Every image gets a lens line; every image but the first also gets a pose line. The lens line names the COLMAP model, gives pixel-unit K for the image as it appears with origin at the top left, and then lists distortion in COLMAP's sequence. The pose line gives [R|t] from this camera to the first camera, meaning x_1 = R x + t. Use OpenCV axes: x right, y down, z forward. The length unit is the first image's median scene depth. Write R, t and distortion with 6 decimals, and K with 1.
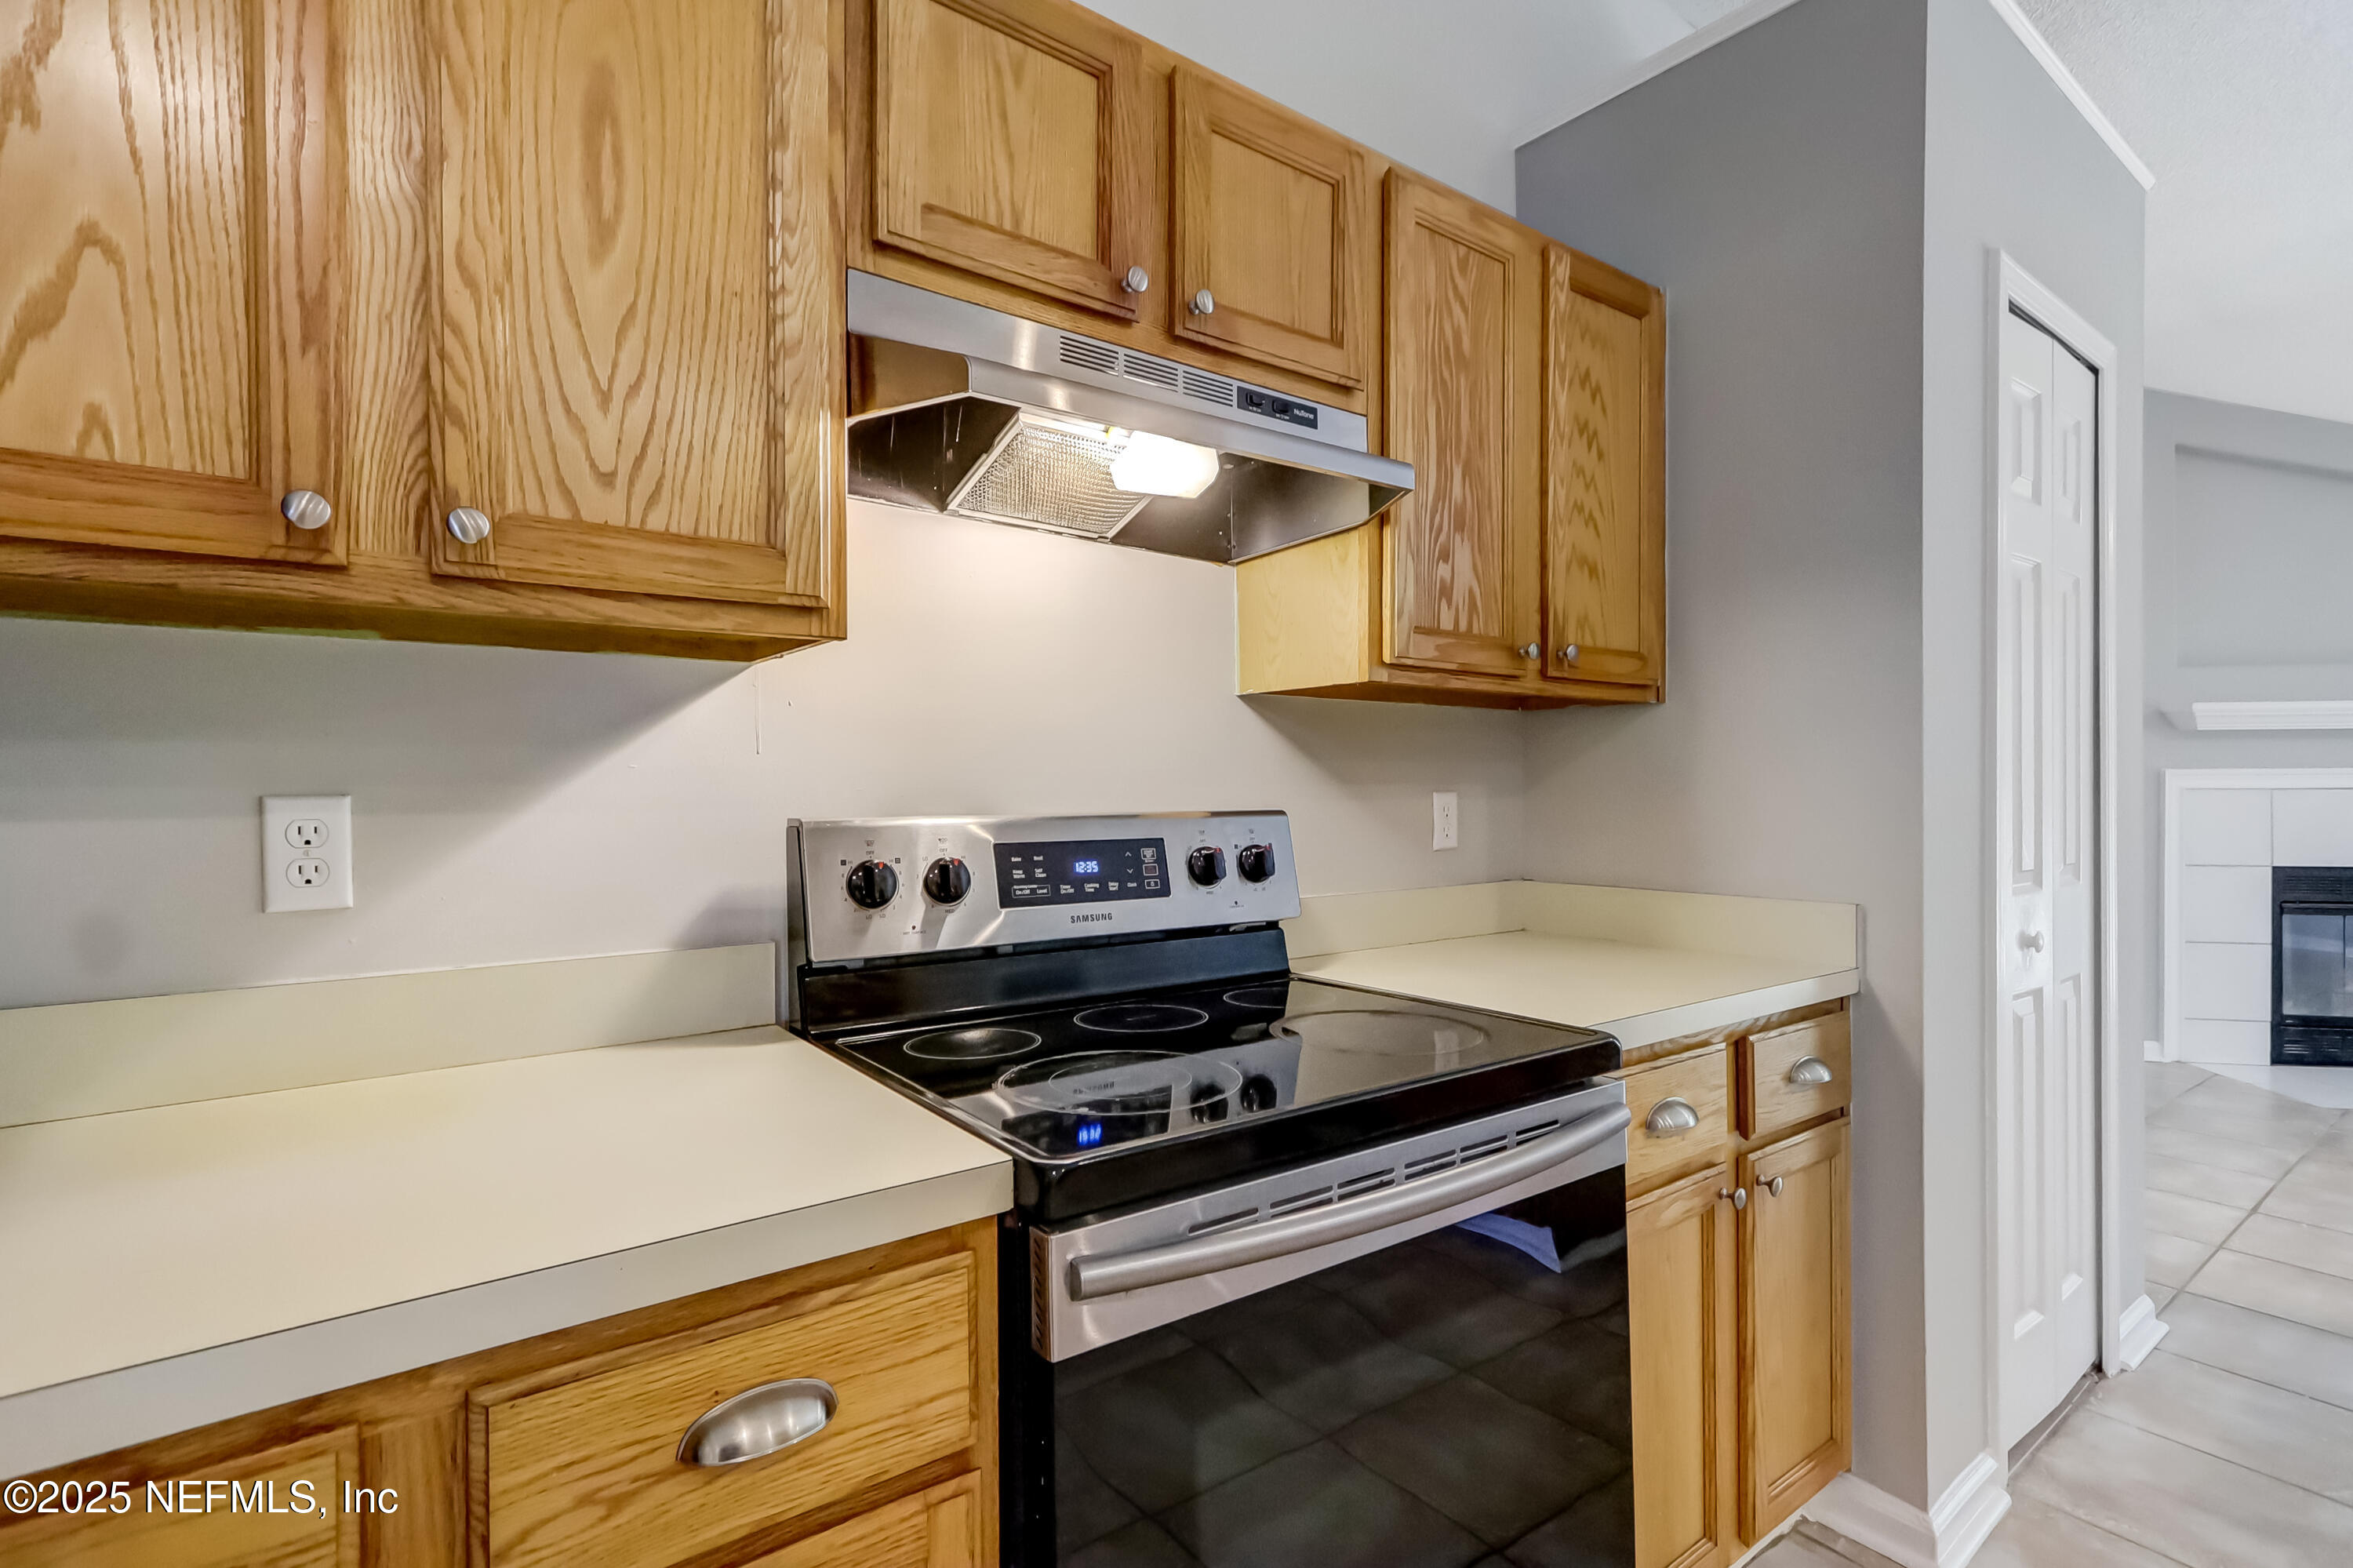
lens RADIAL K [[1080.3, 0, 1155.1], [0, 1080.3, 784.1], [0, 0, 1]] dist [0.003835, 0.000833]
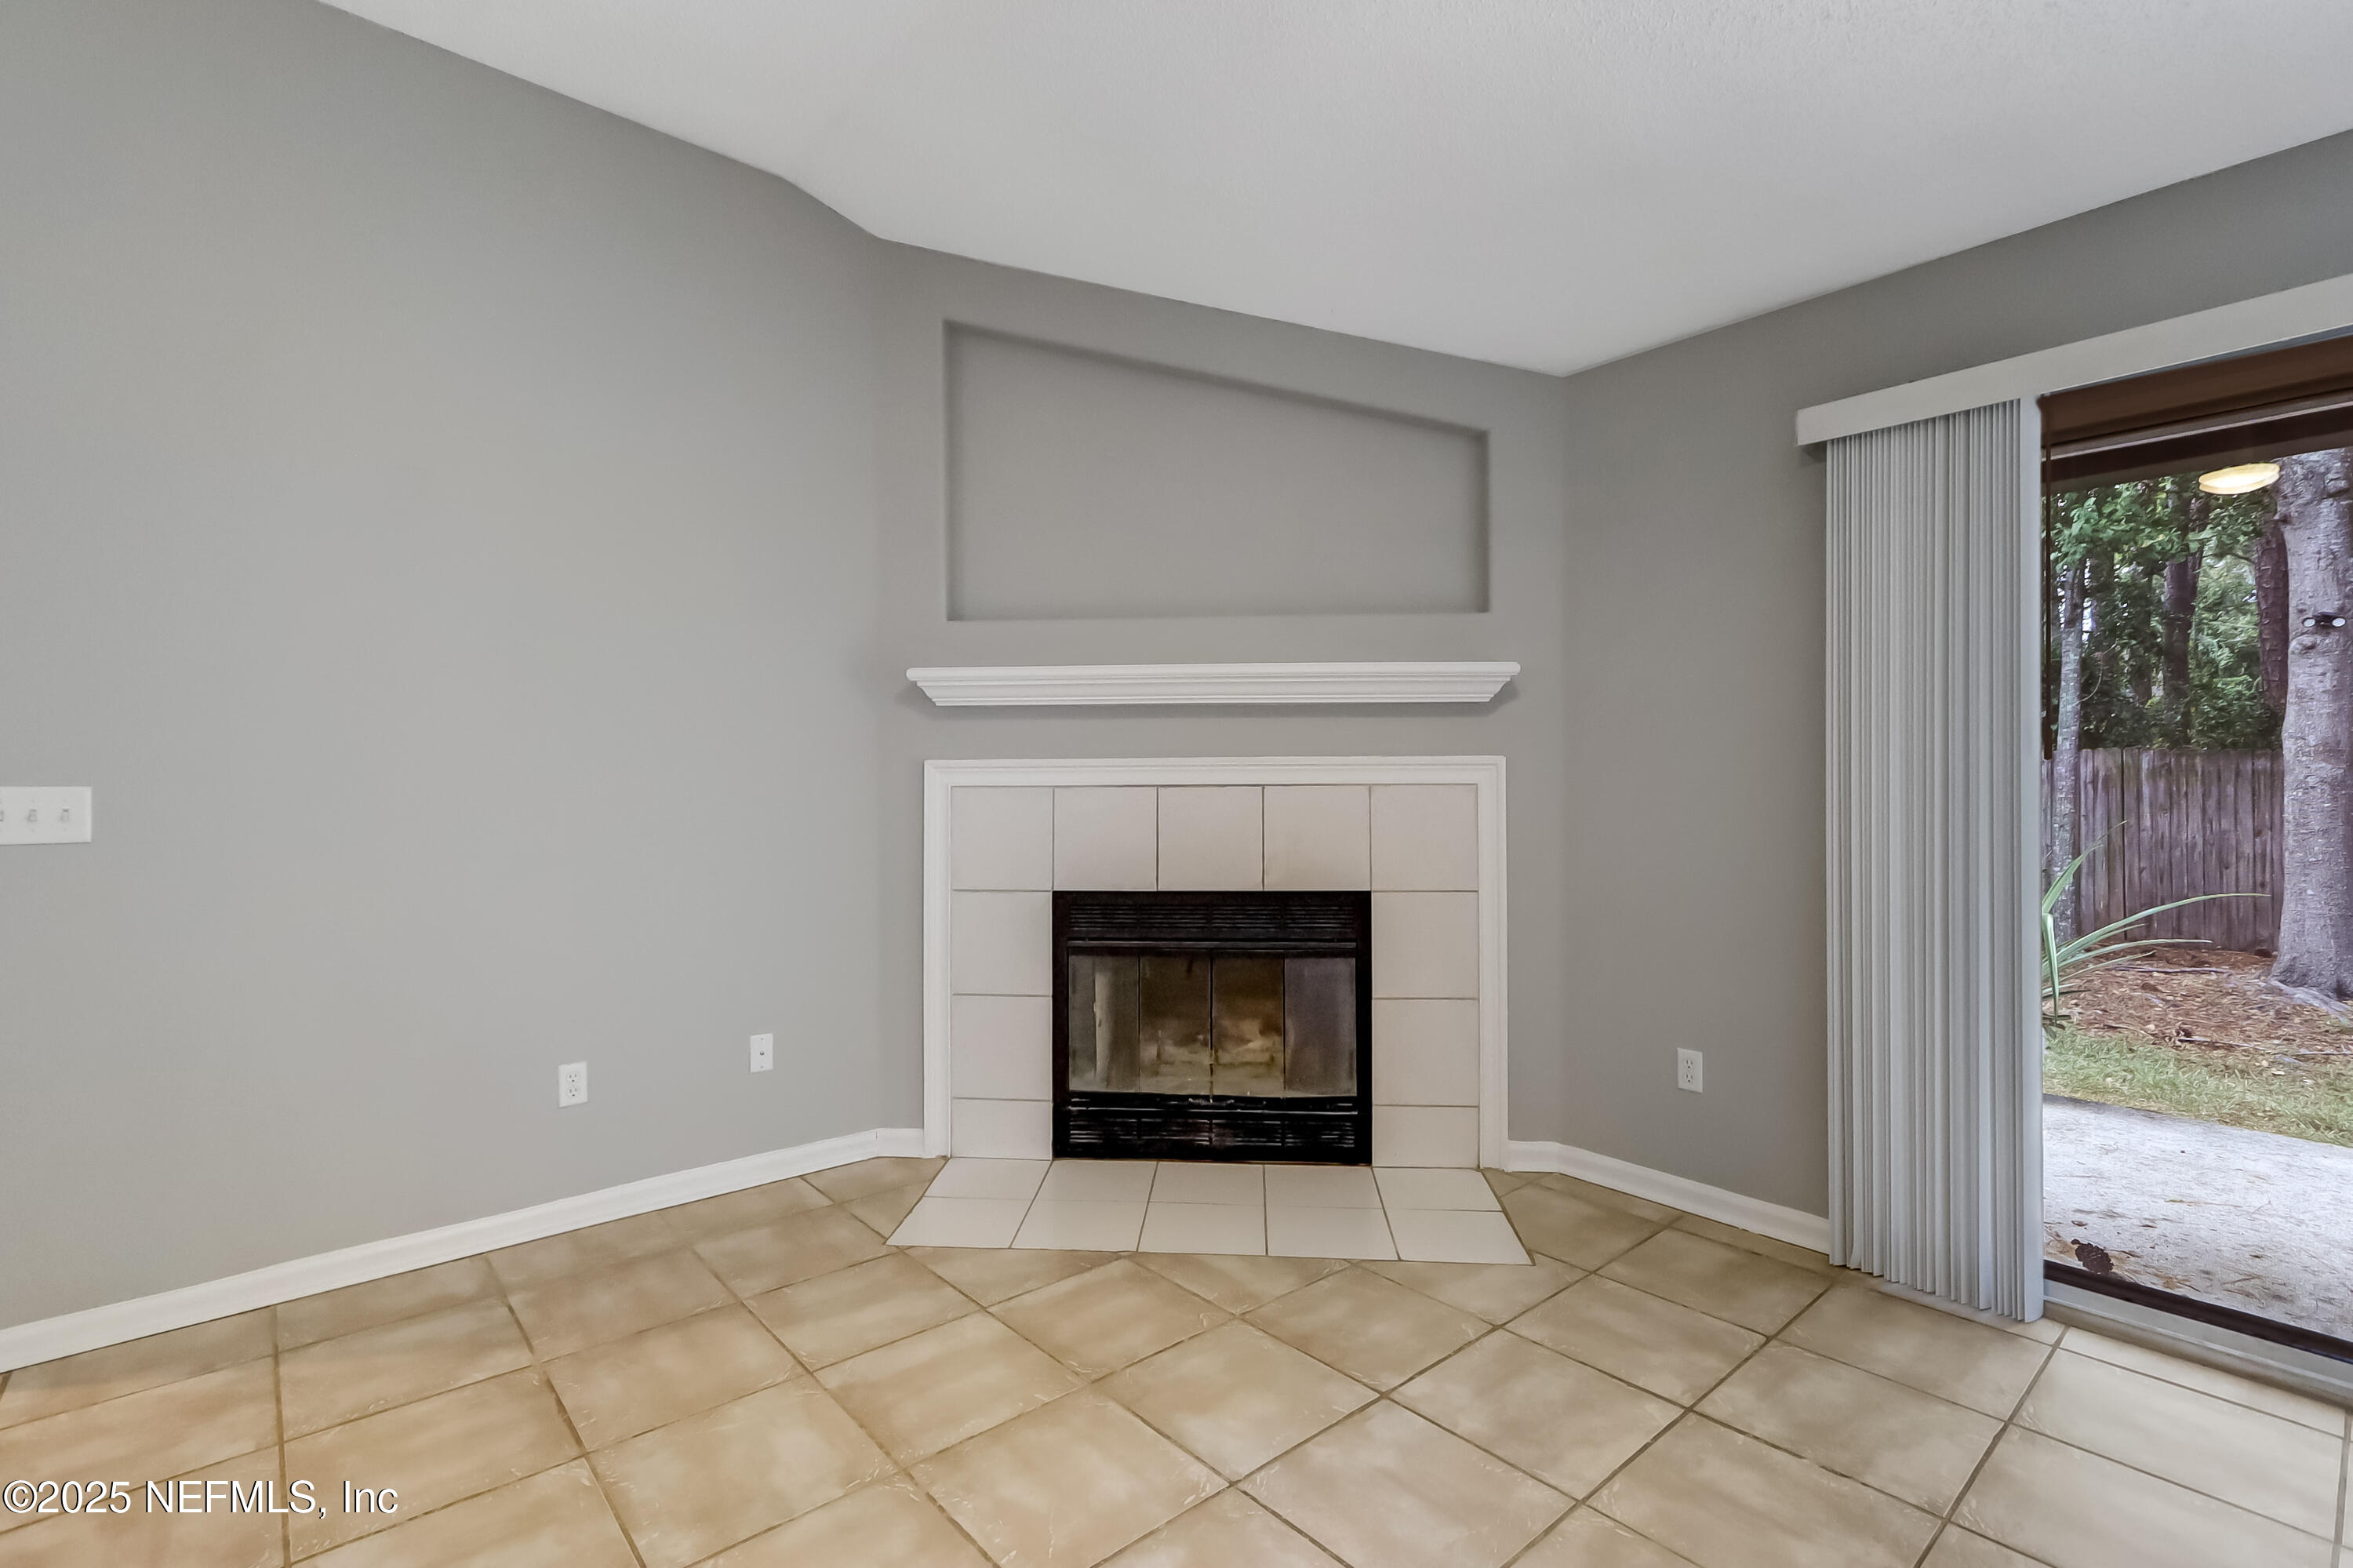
lens RADIAL K [[1080.3, 0, 1157.6], [0, 1080.3, 783.1], [0, 0, 1]] dist [0.003835, 0.000833]
pose [[0.997313, -0.000370, 0.073263, 3.194177], [0.000497, 0.999998, -0.001713, 0.006492], [-0.073262, 0.001745, 0.997311, 0.789082]]
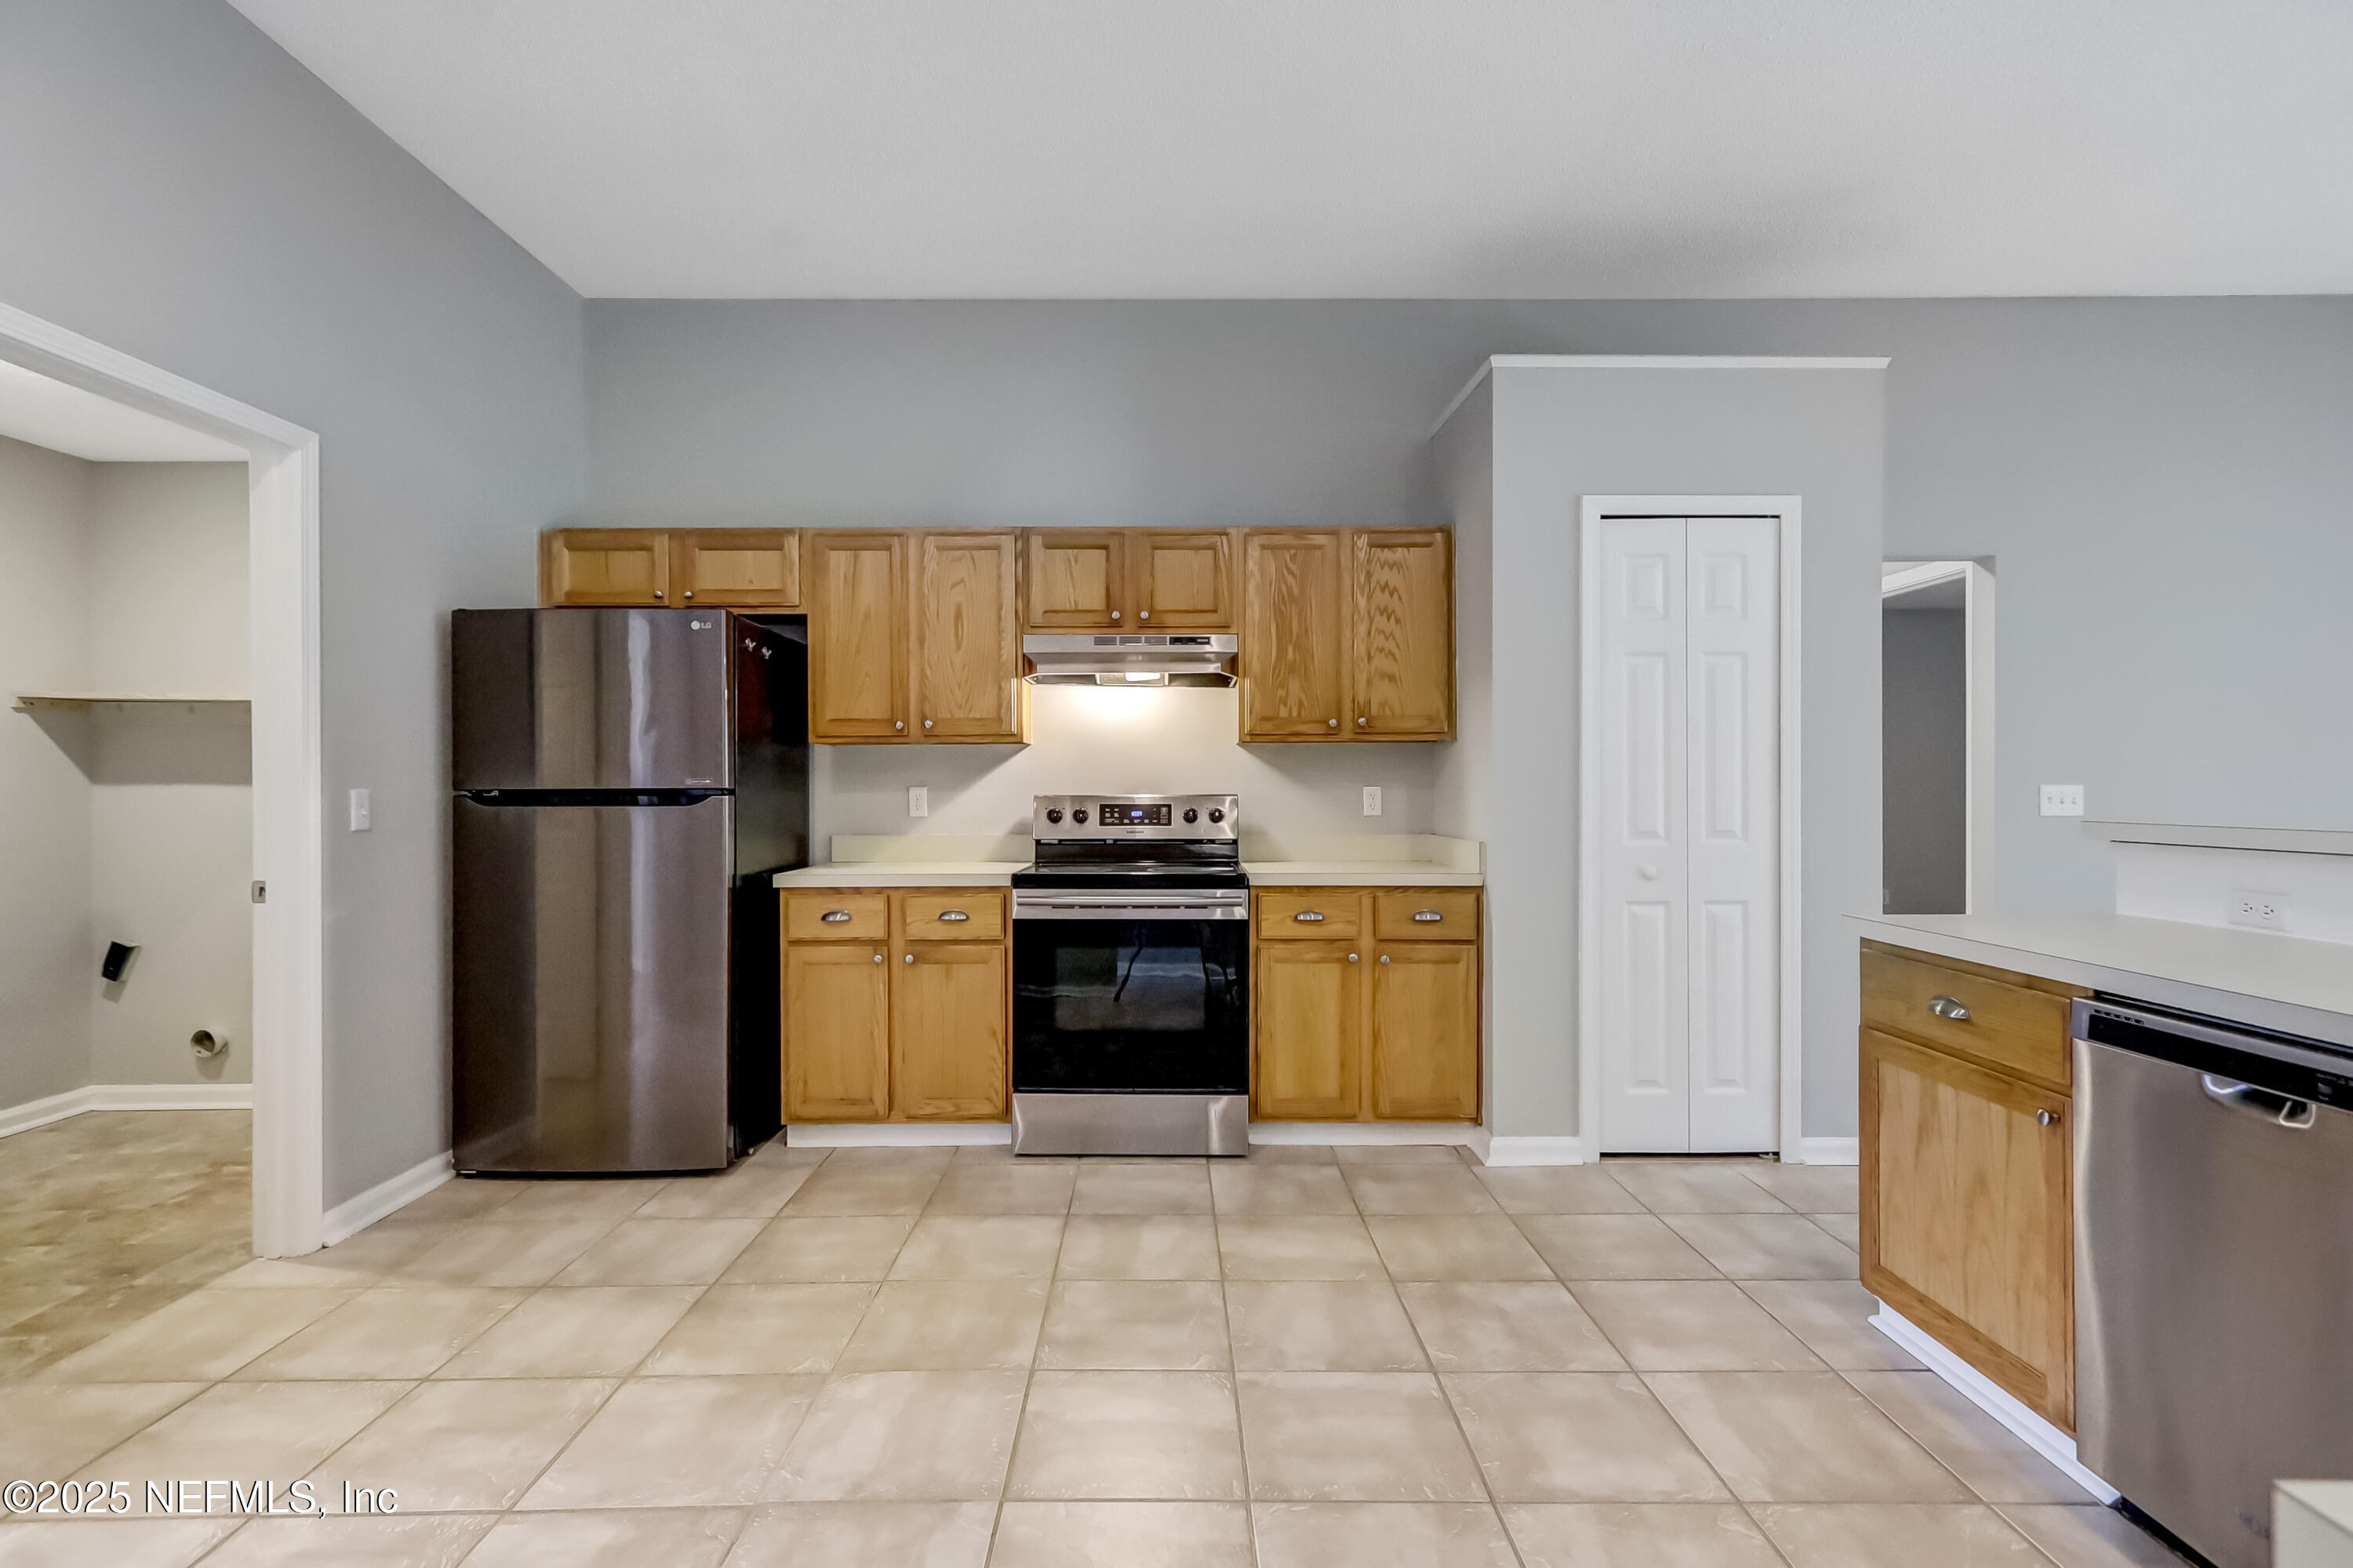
lens RADIAL K [[1080.3, 0, 1172.8], [0, 1080.3, 795.2], [0, 0, 1]] dist [0.003835, 0.000833]
pose [[0.806498, 0.004385, -0.591221, 1.569511], [0.002328, 0.999941, 0.010592, 0.001645], [0.591233, -0.009919, 0.806440, -1.107289]]
